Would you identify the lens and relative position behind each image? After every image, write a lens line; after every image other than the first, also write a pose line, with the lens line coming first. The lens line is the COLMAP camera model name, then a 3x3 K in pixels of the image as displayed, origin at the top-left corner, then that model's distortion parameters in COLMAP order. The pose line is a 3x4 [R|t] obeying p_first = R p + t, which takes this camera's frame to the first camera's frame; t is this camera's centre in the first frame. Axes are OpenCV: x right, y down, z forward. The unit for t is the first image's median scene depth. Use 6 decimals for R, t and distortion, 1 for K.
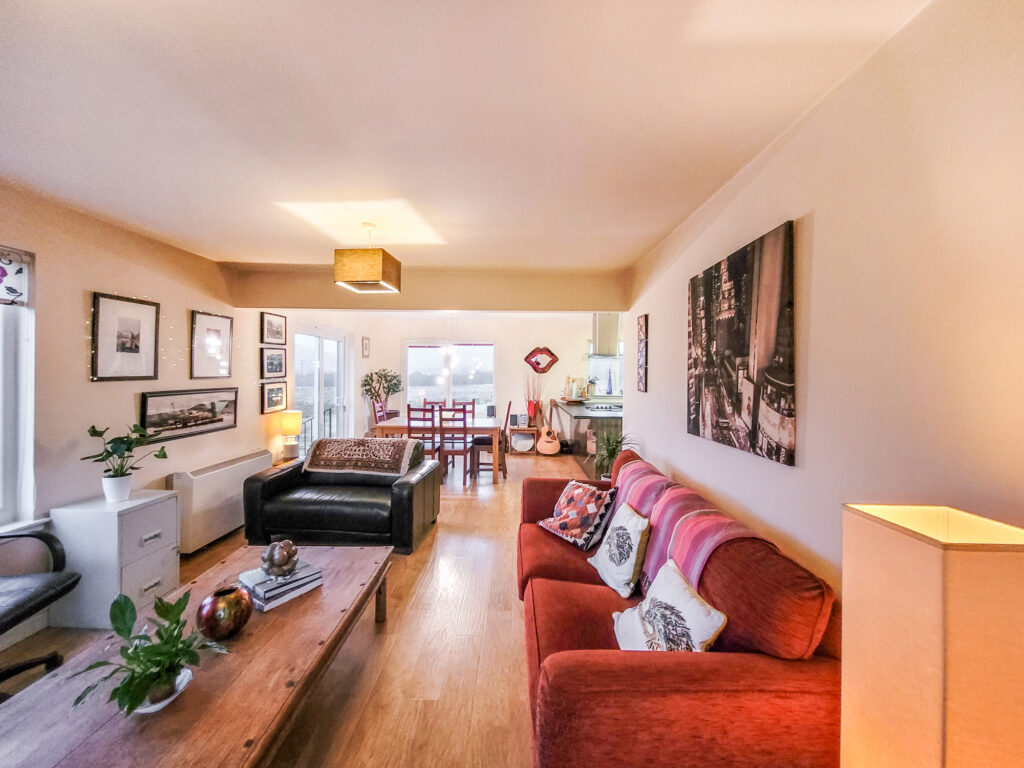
lens RADIAL K [[409.5, 0, 508.4], [0, 409.5, 367.2], [0, 0, 1]] dist [-0.001476, -0.000161]
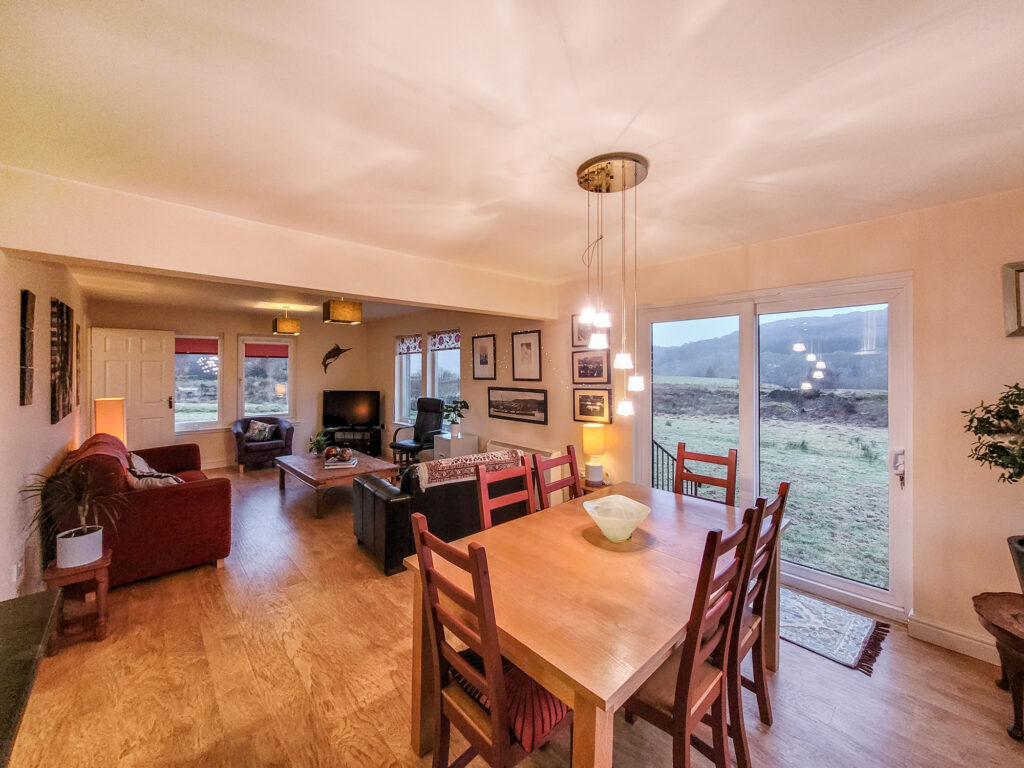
lens RADIAL K [[410.3, 0, 513.0], [0, 410.3, 379.9], [0, 0, 1]] dist [-0.000726, -0.000264]
pose [[-0.722537, 0.008574, -0.691279, 0.251253], [0.001294, 0.999938, 0.011049, 0.011651], [0.691331, 0.007089, -0.722504, 2.342343]]
